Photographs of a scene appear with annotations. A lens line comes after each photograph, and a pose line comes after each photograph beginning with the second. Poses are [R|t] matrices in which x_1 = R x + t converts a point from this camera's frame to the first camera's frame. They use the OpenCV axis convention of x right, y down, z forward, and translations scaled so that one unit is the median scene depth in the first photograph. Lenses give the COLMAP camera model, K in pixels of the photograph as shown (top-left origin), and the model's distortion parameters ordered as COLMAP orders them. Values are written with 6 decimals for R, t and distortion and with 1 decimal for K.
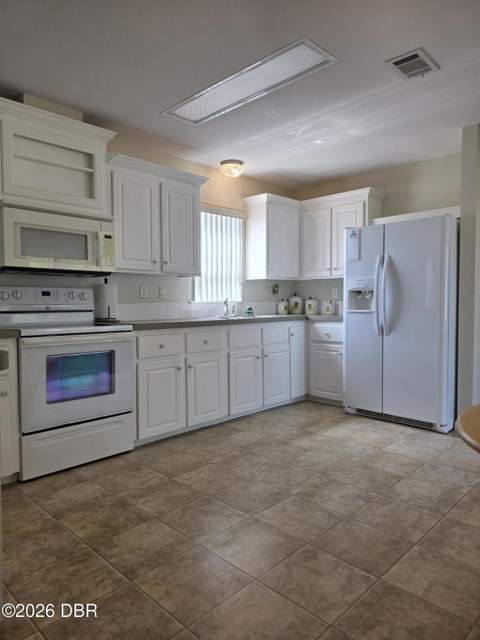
lens RADIAL K [[429.2, 0, 233.9], [0, 429.2, 320.8], [0, 0, 1]] dist [0.045975, -0.041484]
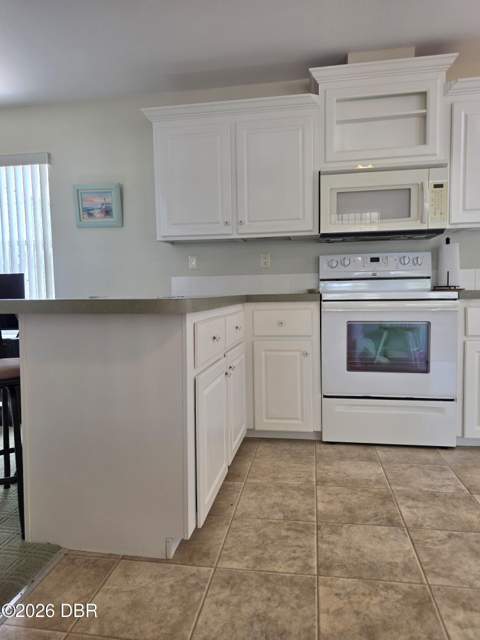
lens RADIAL K [[435.1, 0, 240.0], [0, 435.1, 320.0], [0, 0, 1]] dist [0.047514, -0.052275]
pose [[0.579497, 0.049650, -0.813460, 0.183741], [-0.019540, 0.998702, 0.047037, 0.029863], [0.814740, -0.011362, 0.579715, 0.195150]]
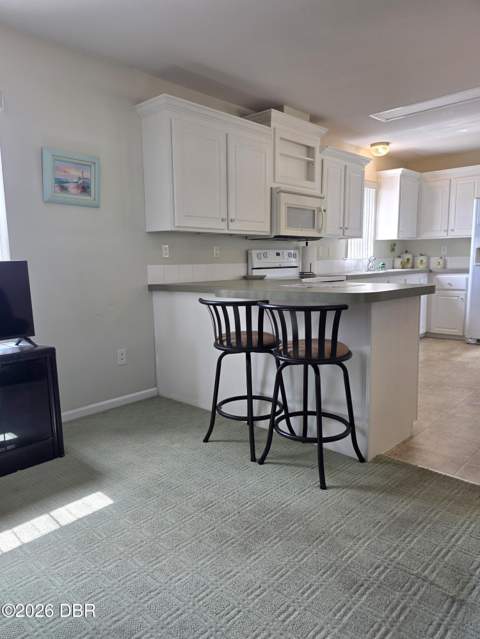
lens RADIAL K [[445.6, 0, 239.9], [0, 445.6, 329.6], [0, 0, 1]] dist [0.045242, -0.060451]
pose [[0.999403, -0.017744, 0.029642, -0.596286], [0.014395, 0.993873, 0.109586, 0.017158], [-0.031405, -0.109094, 0.993535, -0.415151]]
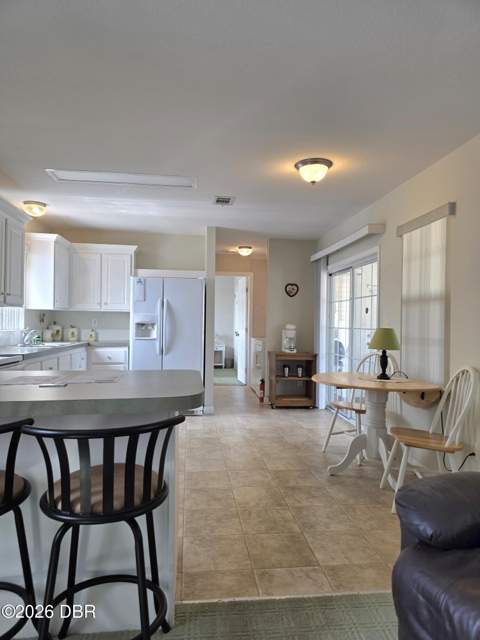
lens RADIAL K [[435.5, 0, 246.2], [0, 435.5, 322.0], [0, 0, 1]] dist [0.050513, -0.052737]
pose [[0.610862, 0.014715, 0.791601, -0.731607], [0.021812, 0.999135, -0.035404, -0.022334], [-0.791437, 0.038893, 0.610012, -0.114199]]
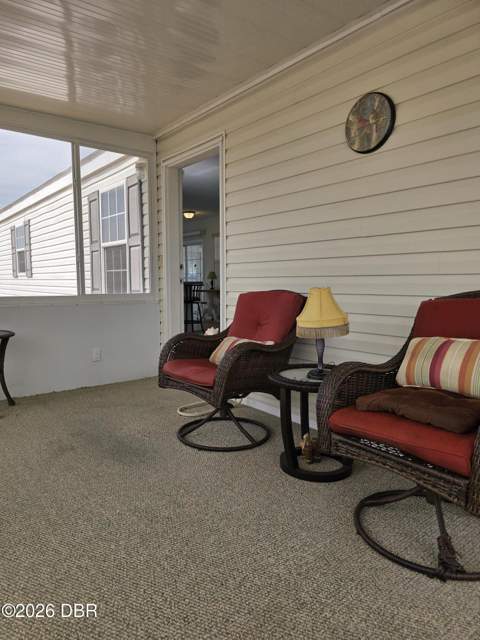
lens RADIAL K [[435.1, 0, 240.0], [0, 435.1, 320.0], [0, 0, 1]] dist [0.047514, -0.052275]
pose [[0.114916, -0.087497, 0.989514, -2.719565], [0.052557, 0.995254, 0.081901, 0.061648], [-0.991984, 0.042594, 0.118969, -0.269538]]
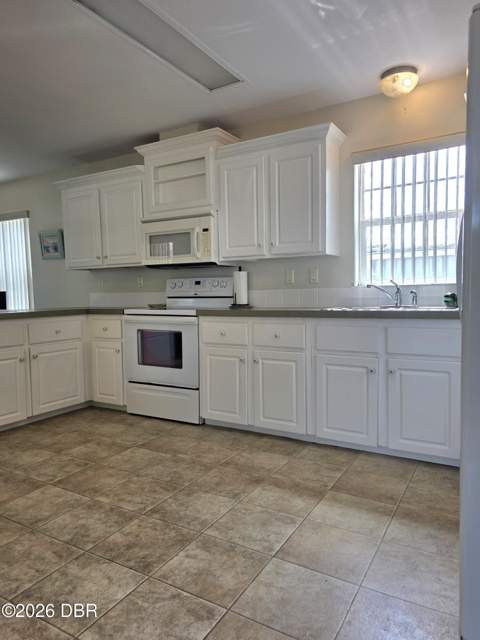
lens RADIAL K [[441.8, 0, 236.6], [0, 441.8, 325.6], [0, 0, 1]] dist [0.055300, -0.052740]
pose [[0.244117, 0.074648, -0.966868, 0.830108], [-0.026580, 0.997173, 0.070277, -0.032195], [0.969381, 0.008543, 0.245411, 0.791408]]
